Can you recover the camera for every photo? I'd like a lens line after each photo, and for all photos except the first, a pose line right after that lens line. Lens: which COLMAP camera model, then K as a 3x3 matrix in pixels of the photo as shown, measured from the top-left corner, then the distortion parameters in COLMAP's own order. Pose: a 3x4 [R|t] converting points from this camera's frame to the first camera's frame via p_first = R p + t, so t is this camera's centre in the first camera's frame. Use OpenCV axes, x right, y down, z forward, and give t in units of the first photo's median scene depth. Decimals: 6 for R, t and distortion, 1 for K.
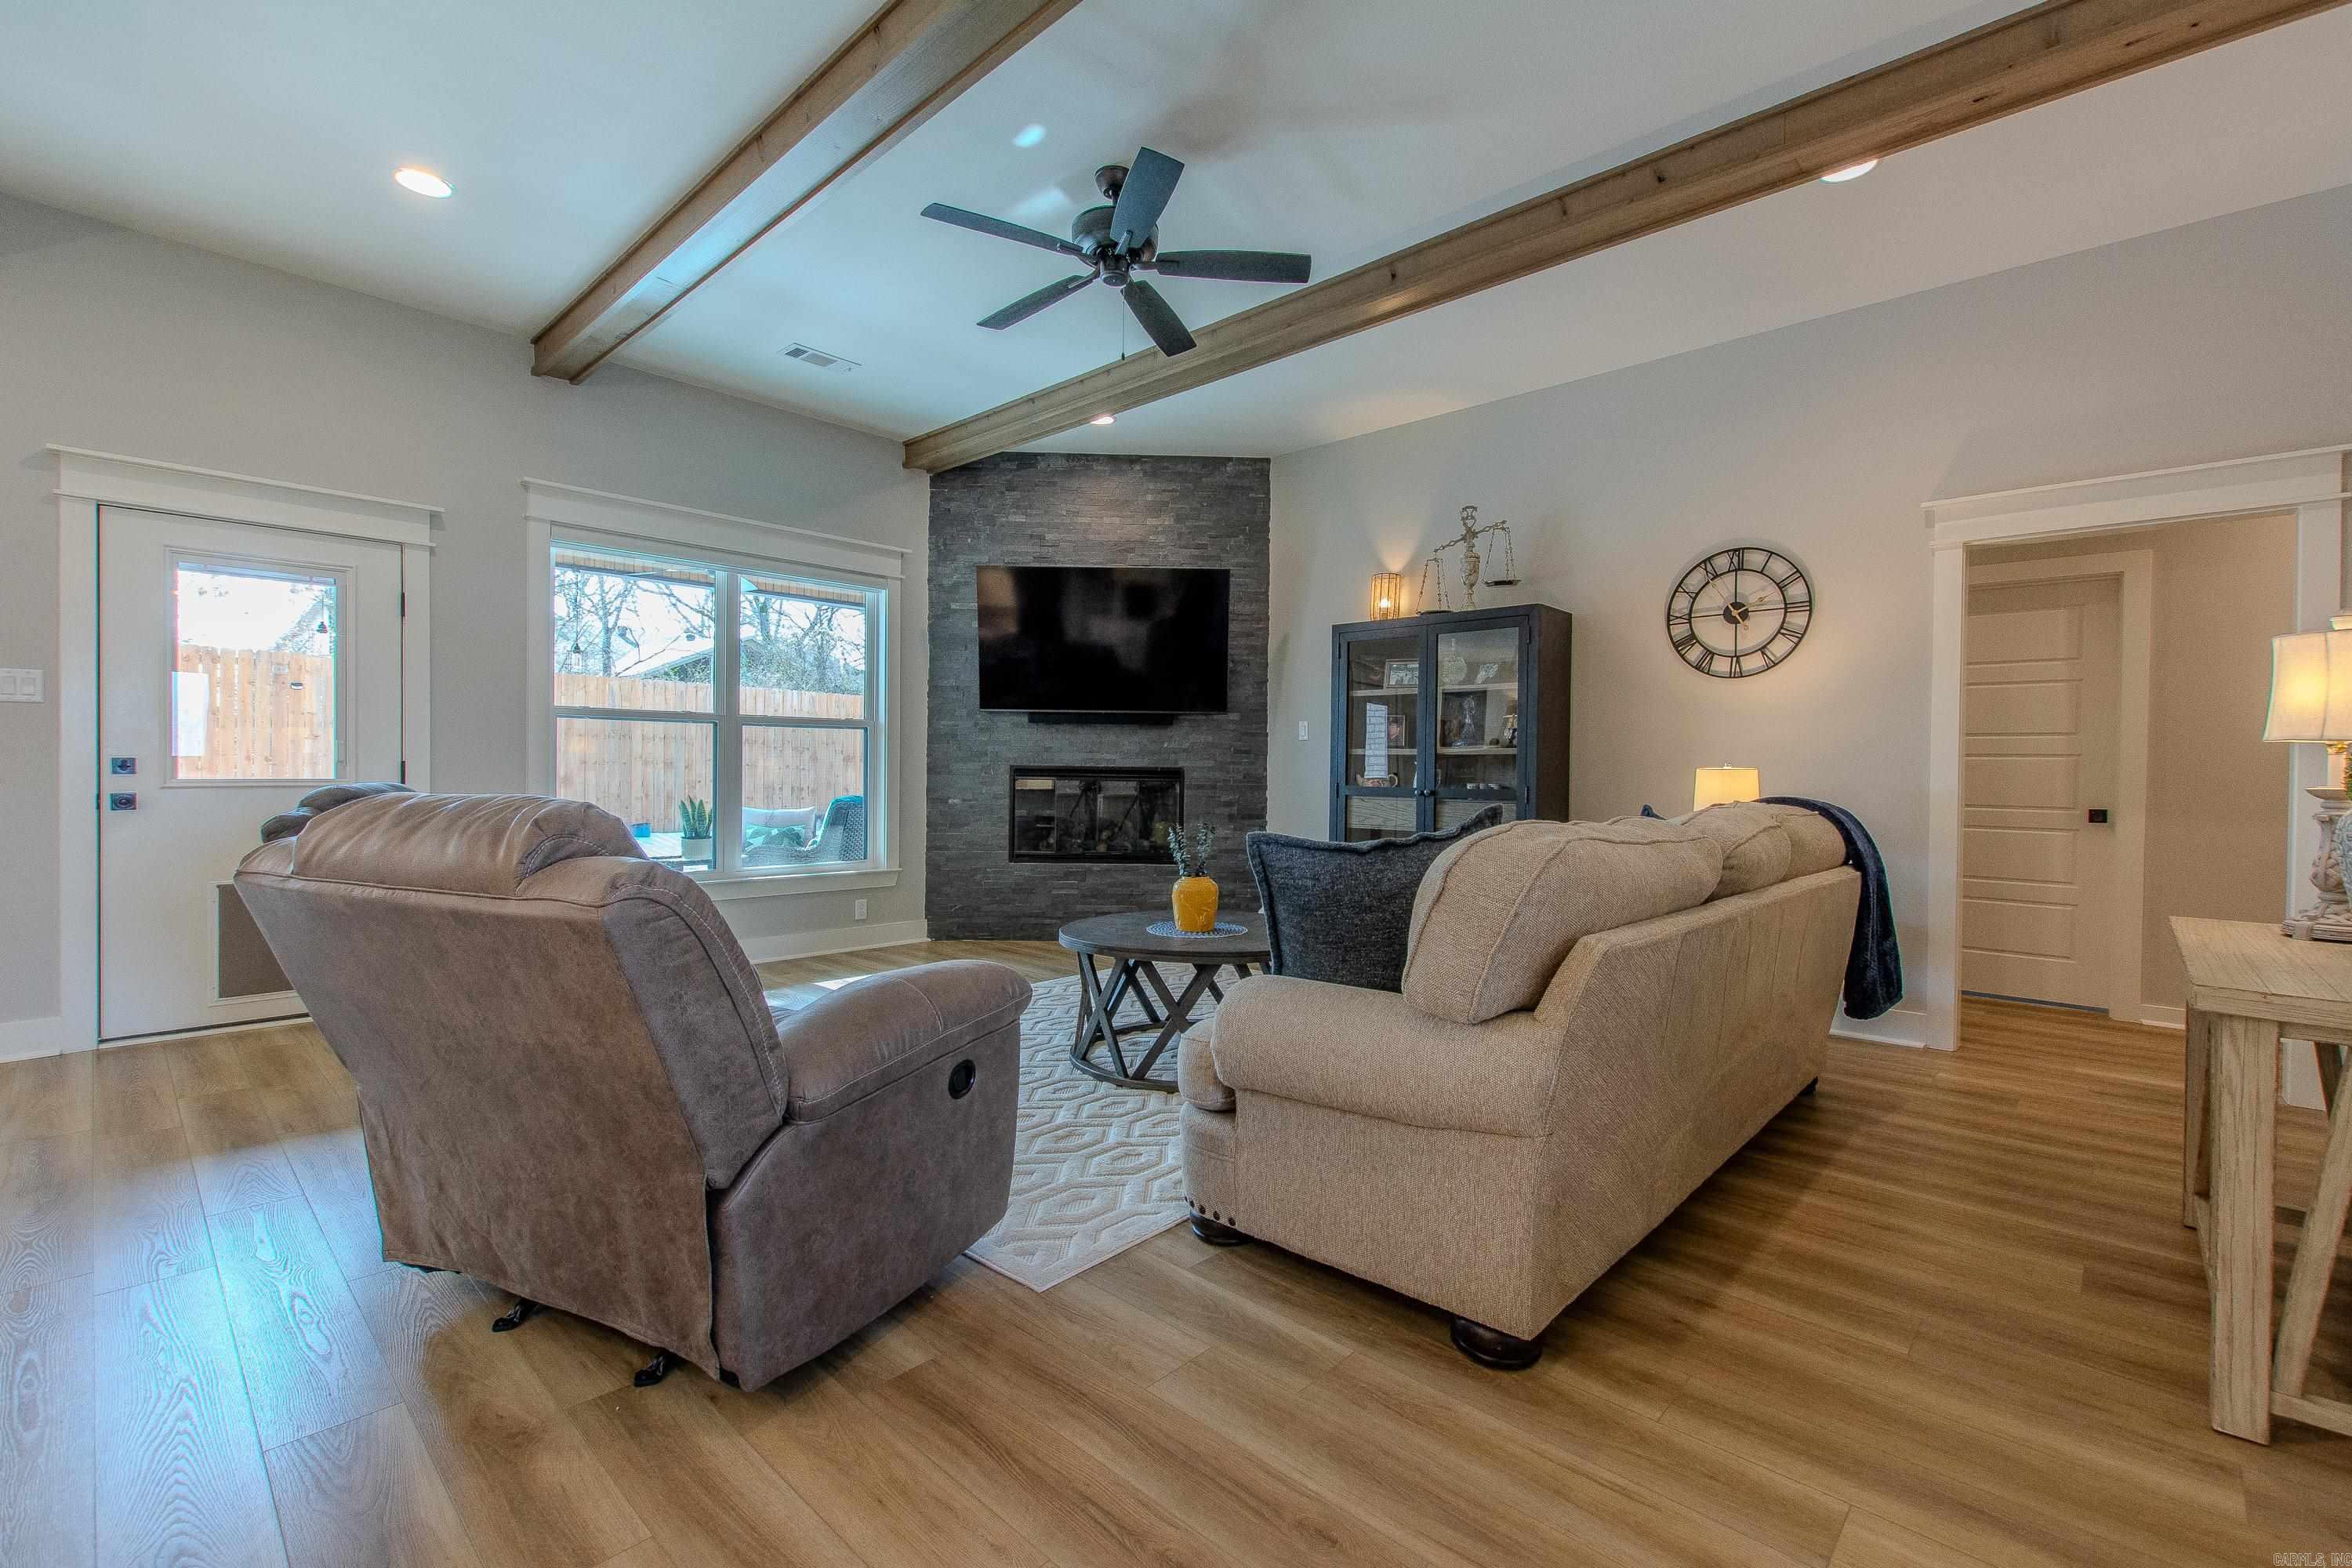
lens RADIAL K [[1014.9, 0, 1186.5], [0, 1014.9, 777.3], [0, 0, 1]] dist [0.007253, -0.003268]
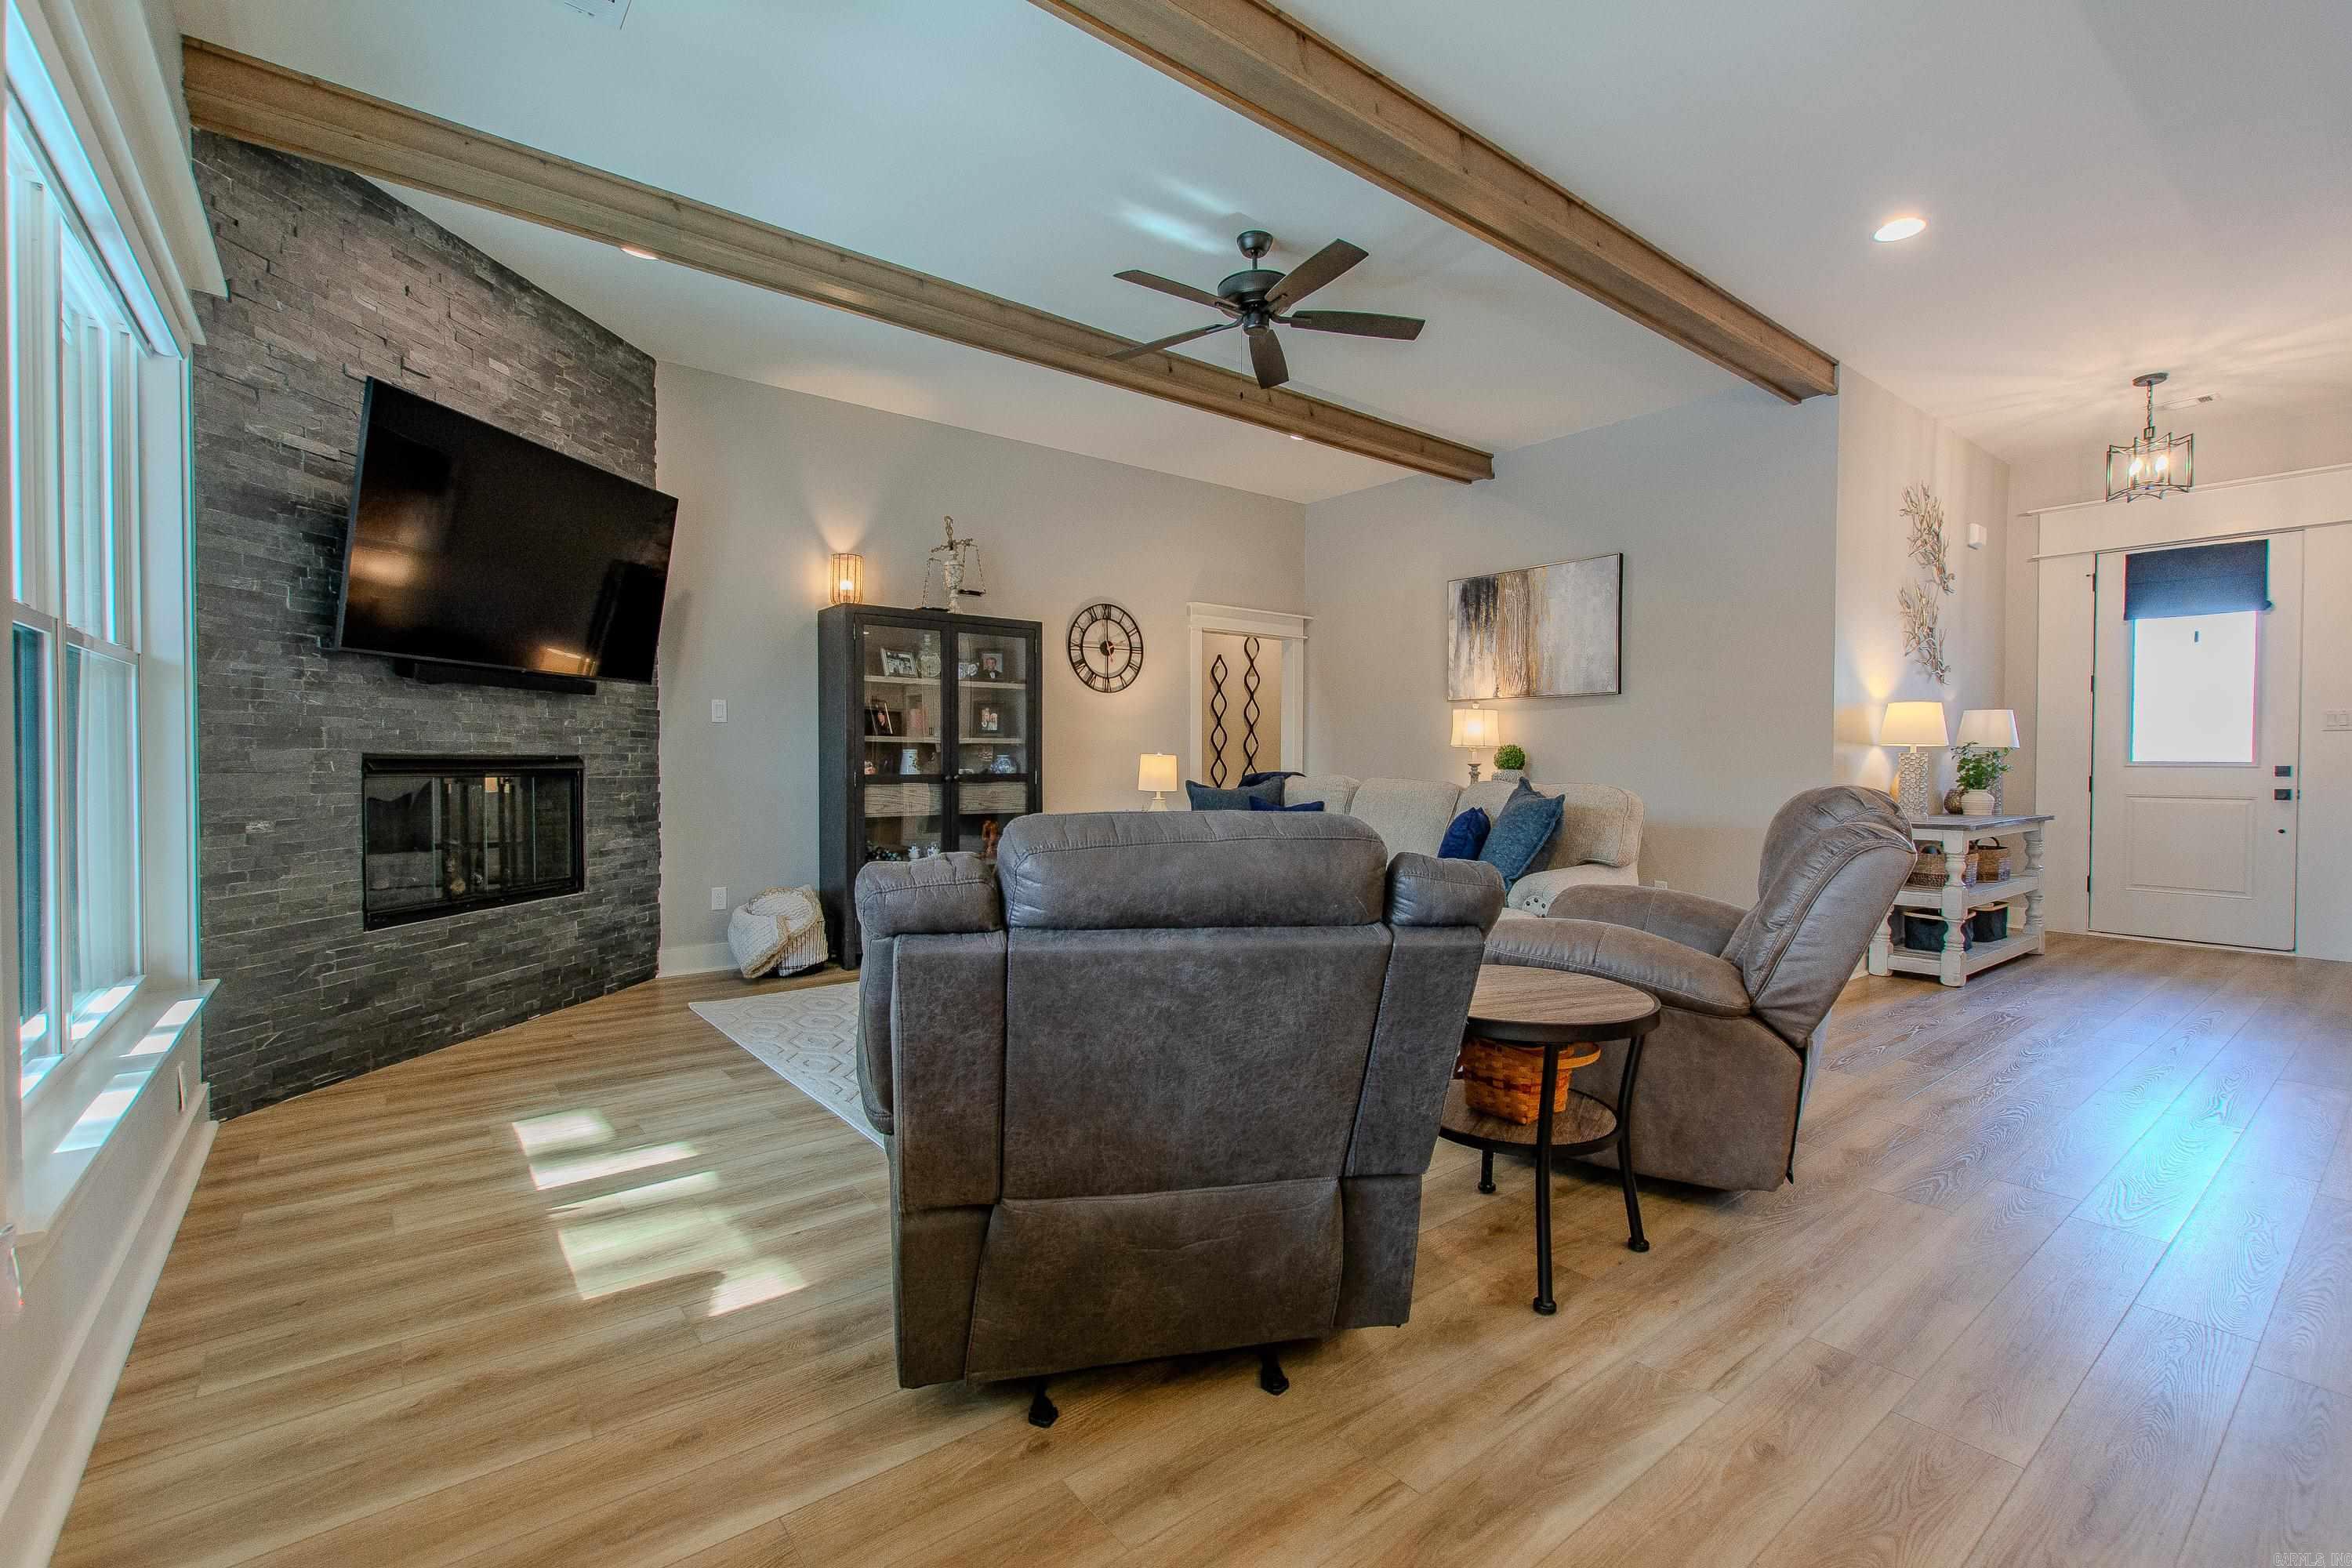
lens RADIAL K [[1026.5, 0, 1184.4], [0, 1026.5, 777.0], [0, 0, 1]] dist [0.003641, -0.000506]
pose [[0.149866, -0.027928, 0.988312, -0.793400], [0.006082, 0.999608, 0.027325, -0.014019], [-0.988688, 0.001916, 0.149977, 0.584349]]
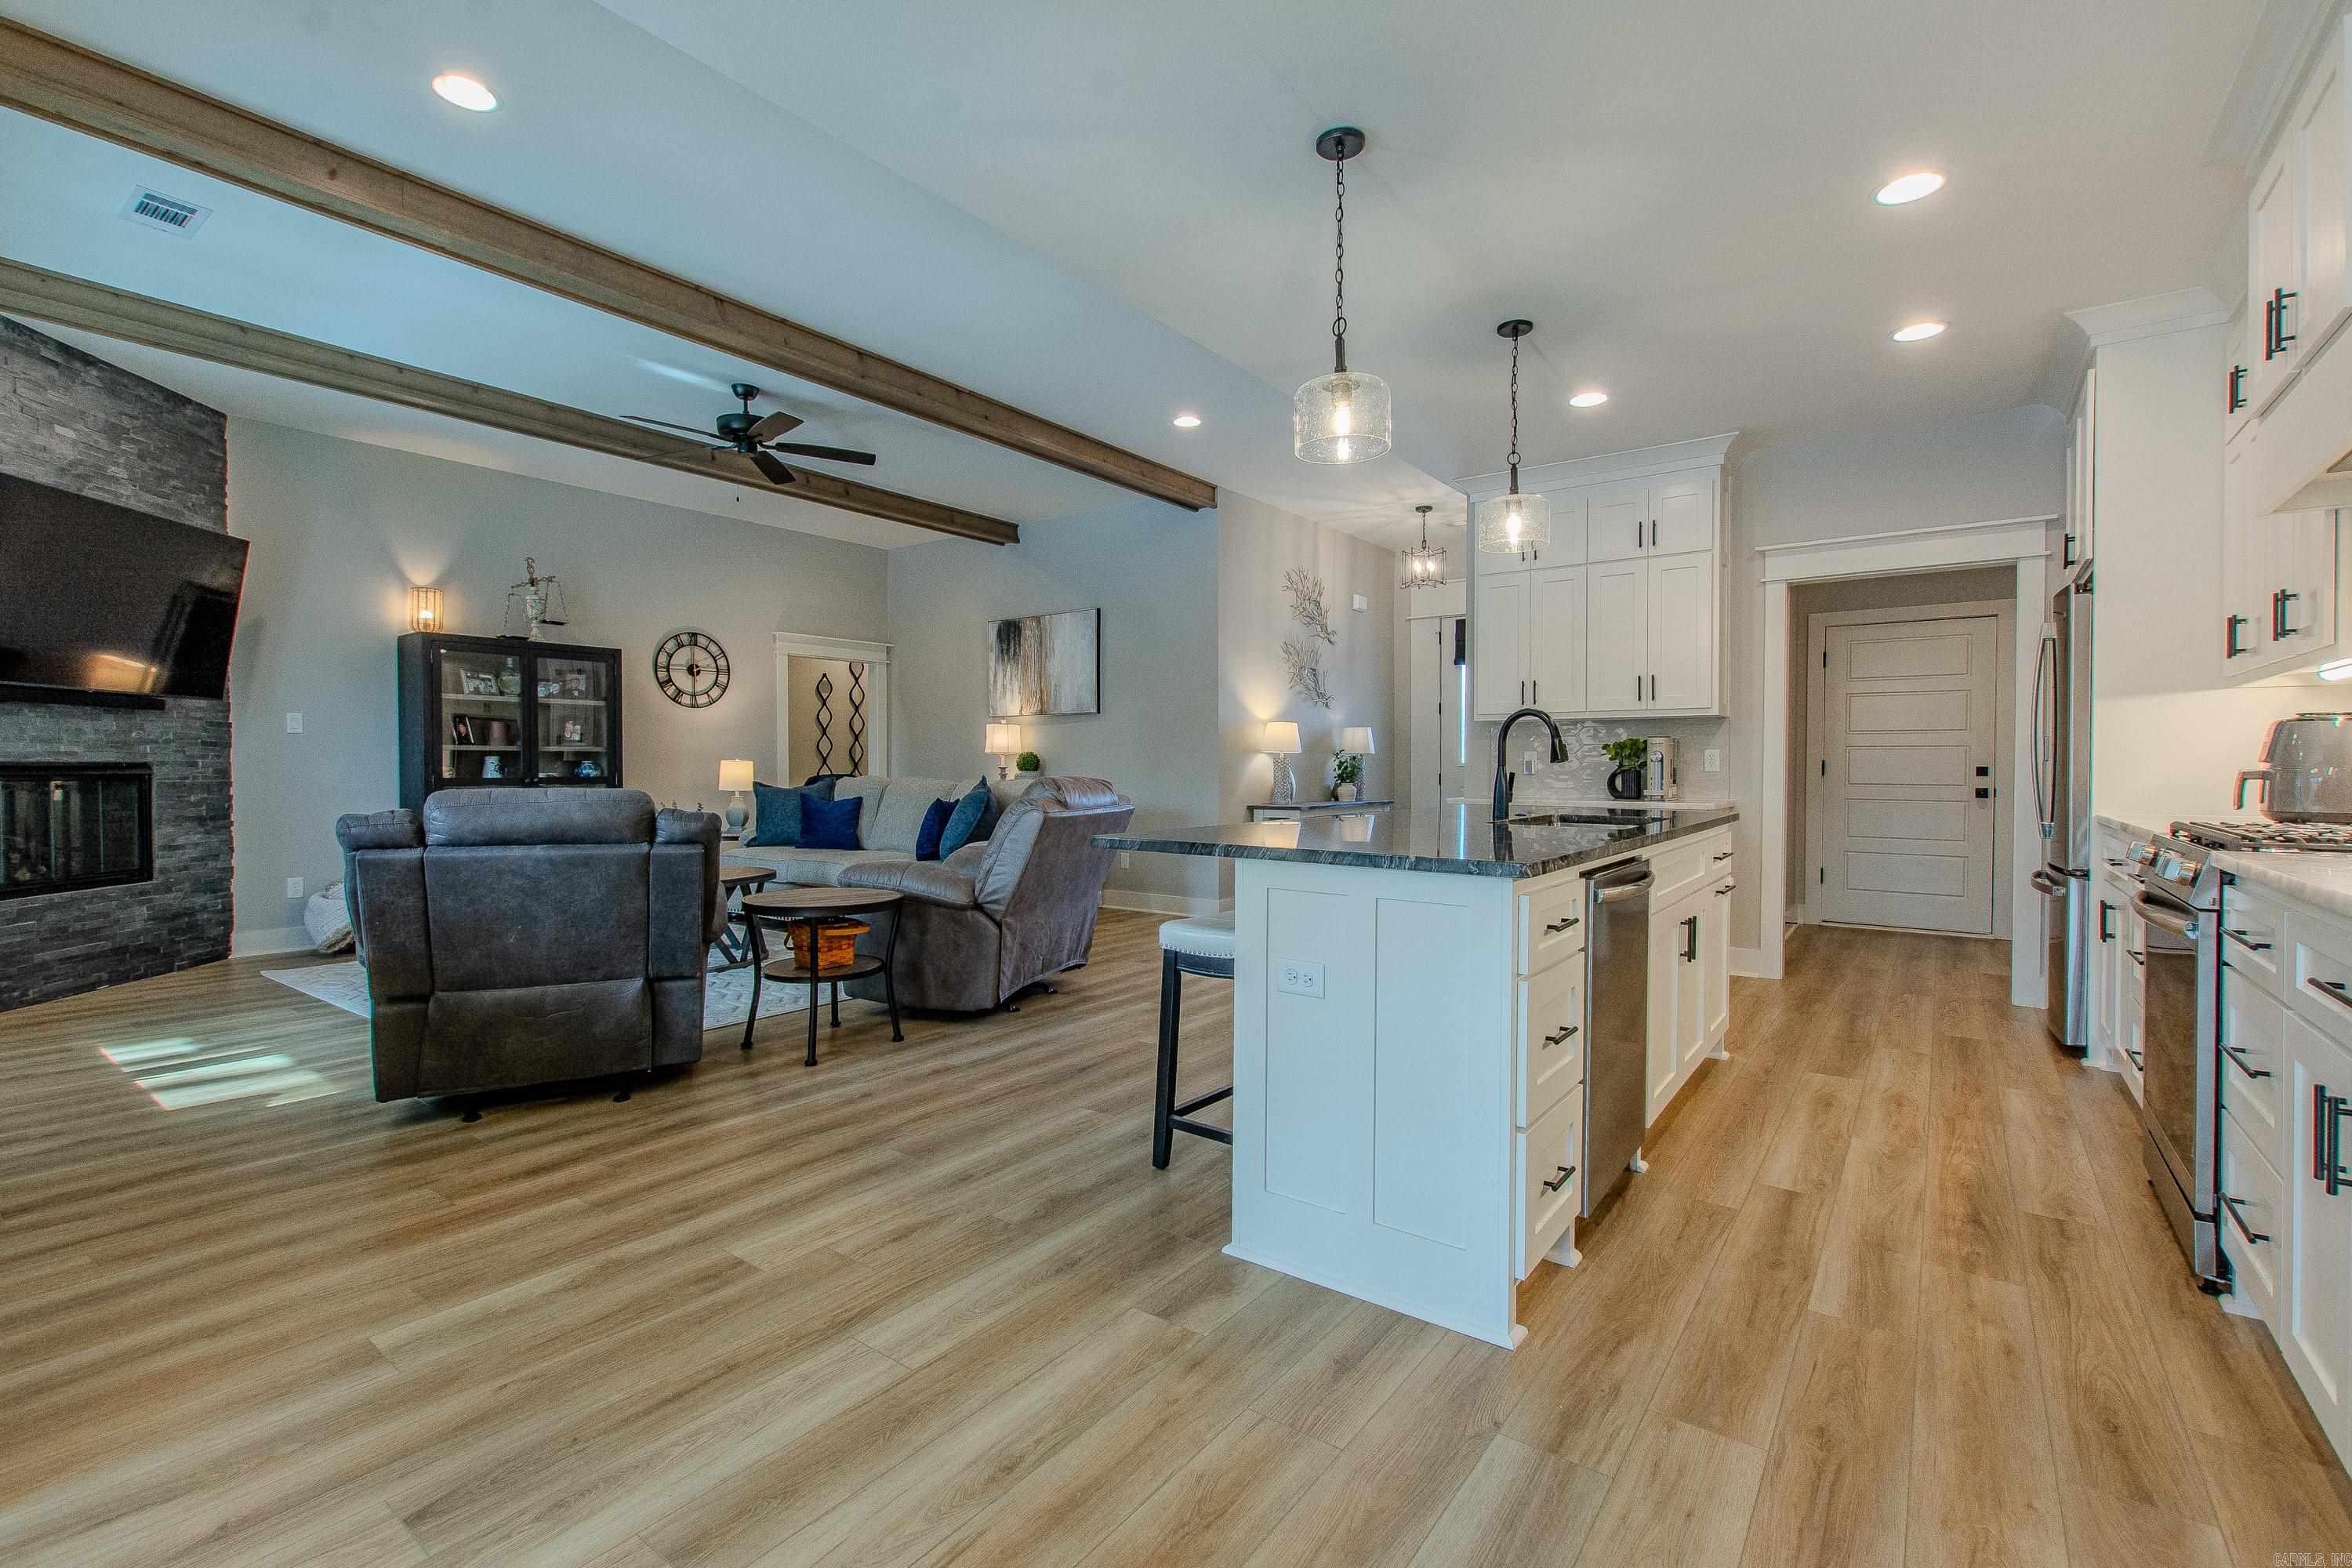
lens RADIAL K [[1032.8, 0, 1175.1], [0, 1032.8, 777.2], [0, 0, 1]] dist [0.007566, -0.003297]
pose [[-0.107817, -0.022704, 0.993911, -1.123949], [0.007458, 0.999693, 0.023645, -0.013720], [-0.994143, 0.009962, -0.107615, 0.333635]]
